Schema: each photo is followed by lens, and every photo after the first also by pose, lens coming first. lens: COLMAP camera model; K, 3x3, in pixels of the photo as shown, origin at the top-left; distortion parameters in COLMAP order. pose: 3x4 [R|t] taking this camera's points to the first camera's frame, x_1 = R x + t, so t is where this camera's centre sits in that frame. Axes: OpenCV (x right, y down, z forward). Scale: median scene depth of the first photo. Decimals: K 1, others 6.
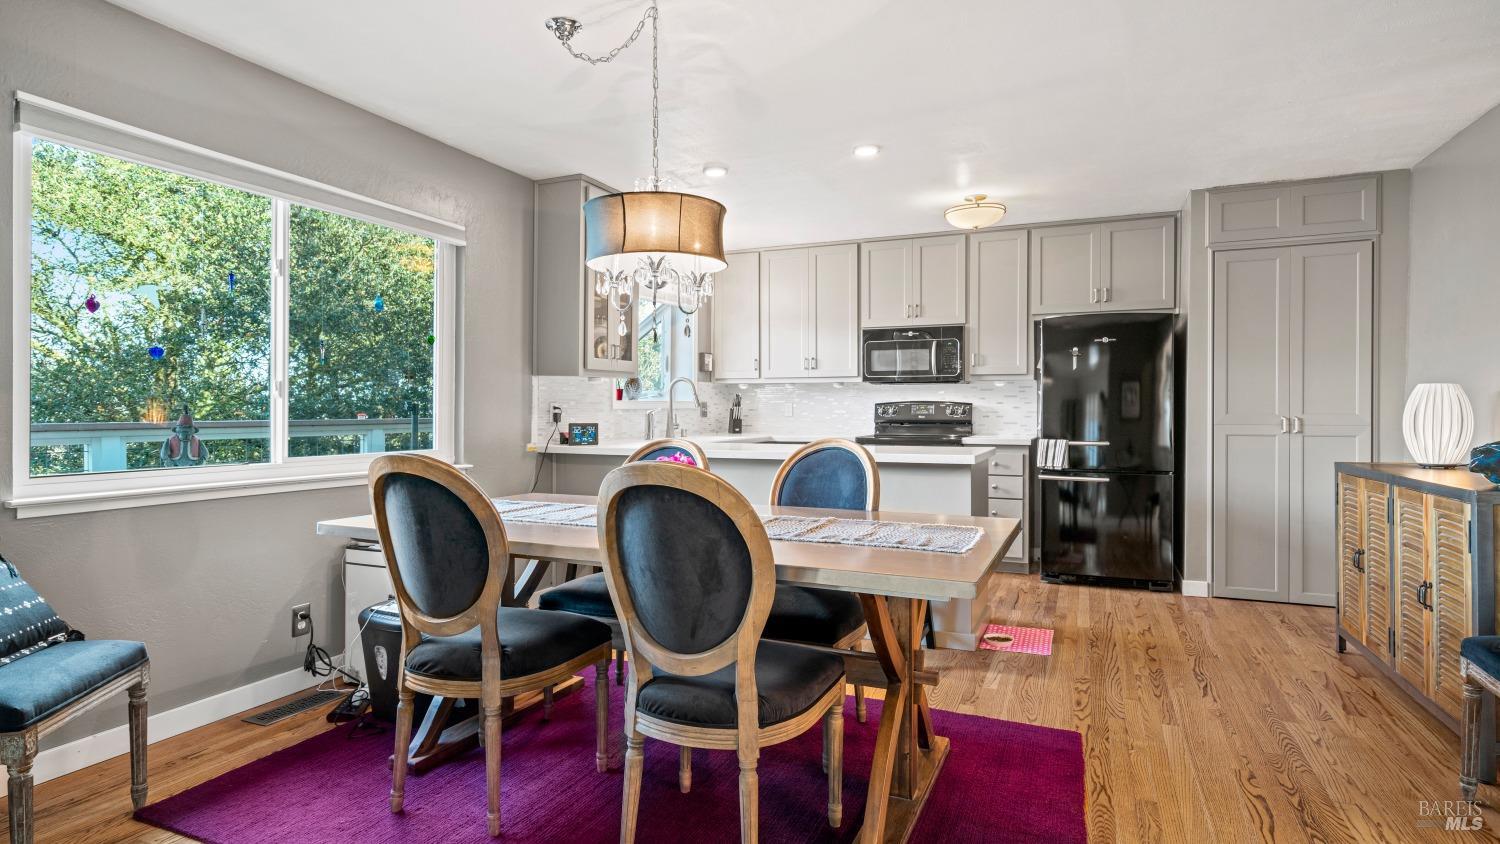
lens RADIAL K [[779.6, 0, 750.0], [0, 779.6, 422.0], [0, 0, 1]] dist [-0.002245, -0.001555]
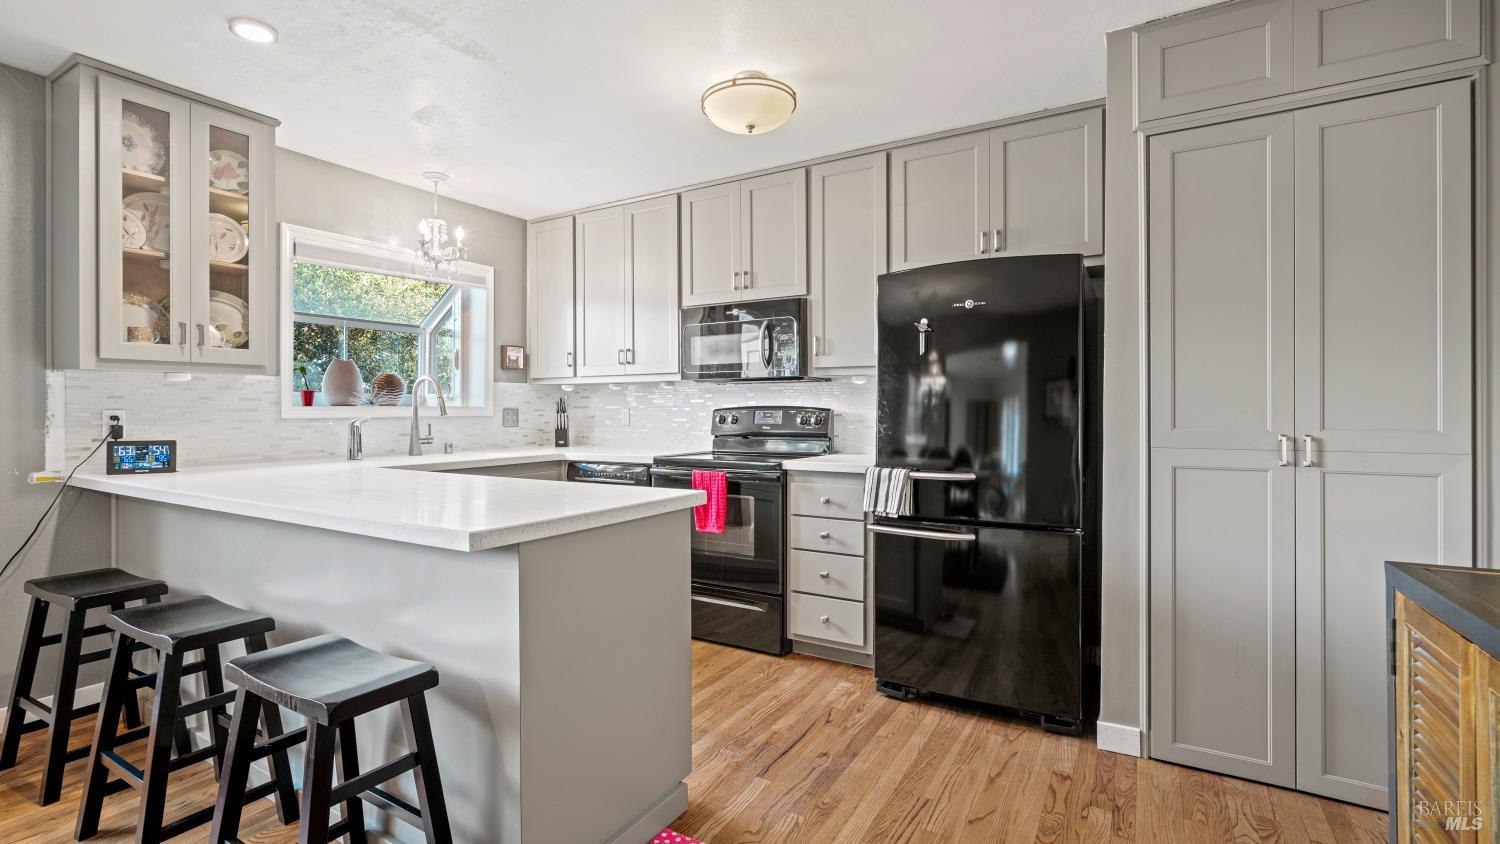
lens RADIAL K [[670.7, 0, 749.4], [0, 670.7, 417.9], [0, 0, 1]] dist [-0.010235, 0.000740]
pose [[0.991542, -0.000199, -0.129790, 0.320687], [-0.000832, 0.999969, -0.007890, -0.011902], [0.129787, 0.007931, 0.991510, 0.420855]]
